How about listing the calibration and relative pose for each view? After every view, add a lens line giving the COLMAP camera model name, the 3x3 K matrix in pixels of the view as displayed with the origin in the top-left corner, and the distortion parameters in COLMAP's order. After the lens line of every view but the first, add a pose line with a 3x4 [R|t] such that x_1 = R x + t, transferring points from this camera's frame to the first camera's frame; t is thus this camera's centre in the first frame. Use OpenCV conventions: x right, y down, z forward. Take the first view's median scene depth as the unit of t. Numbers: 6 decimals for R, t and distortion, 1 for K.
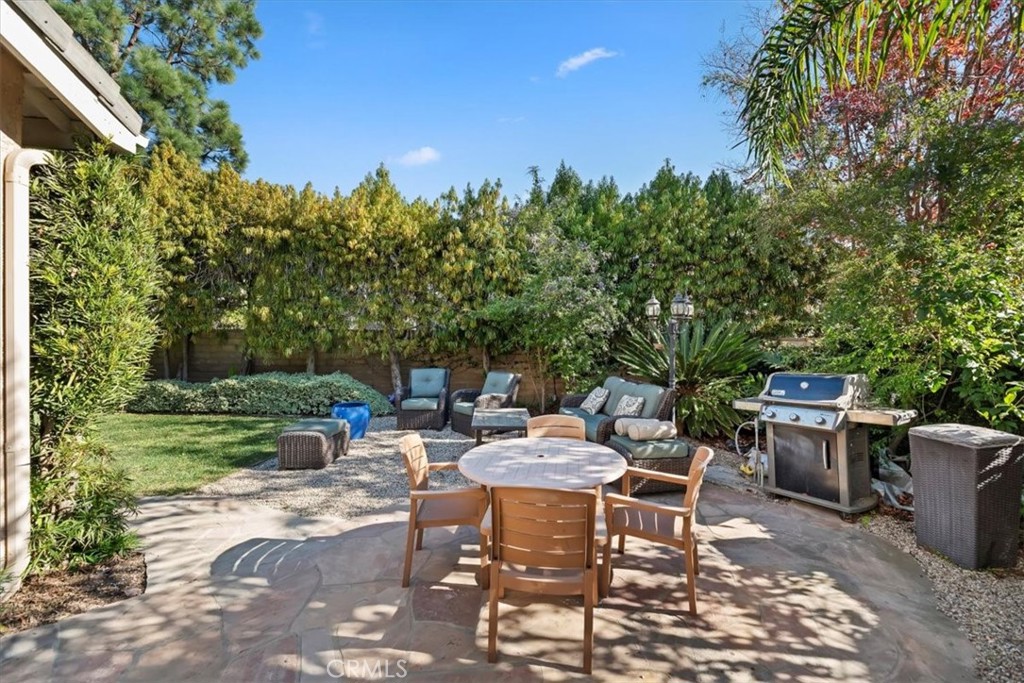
lens RADIAL K [[423.7, 0, 510.7], [0, 423.7, 346.4], [0, 0, 1]] dist [-0.002111, -0.000172]
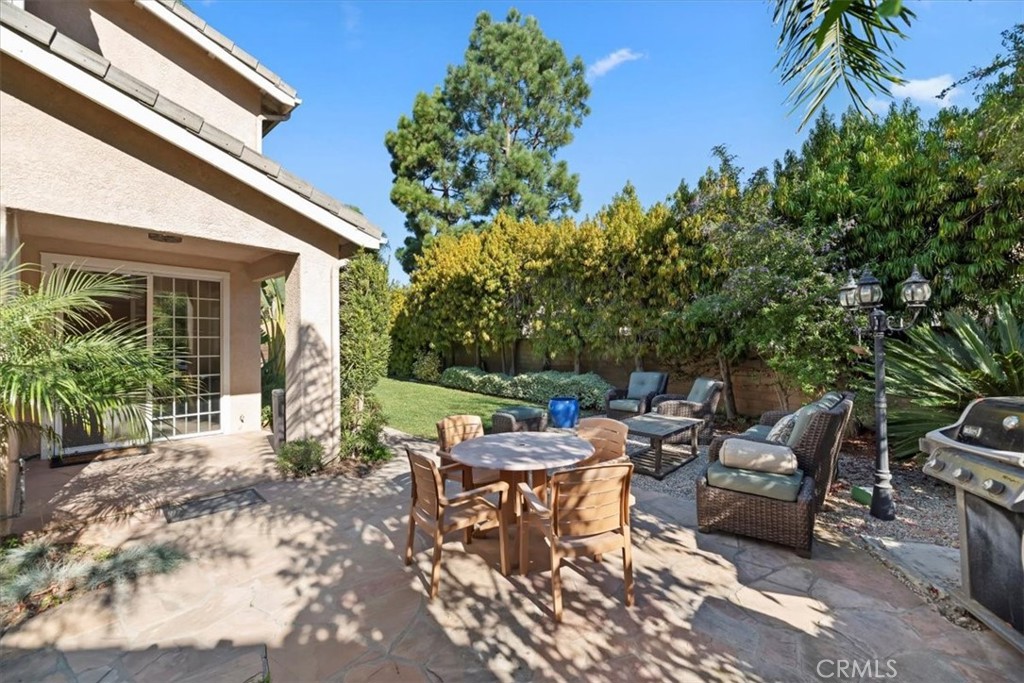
lens RADIAL K [[423.7, 0, 510.7], [0, 423.7, 346.4], [0, 0, 1]] dist [-0.002111, -0.000172]
pose [[0.646858, -0.008254, -0.762566, 0.669479], [0.000729, 0.999948, -0.010204, 0.000653], [0.762610, 0.006045, 0.646830, 0.159334]]
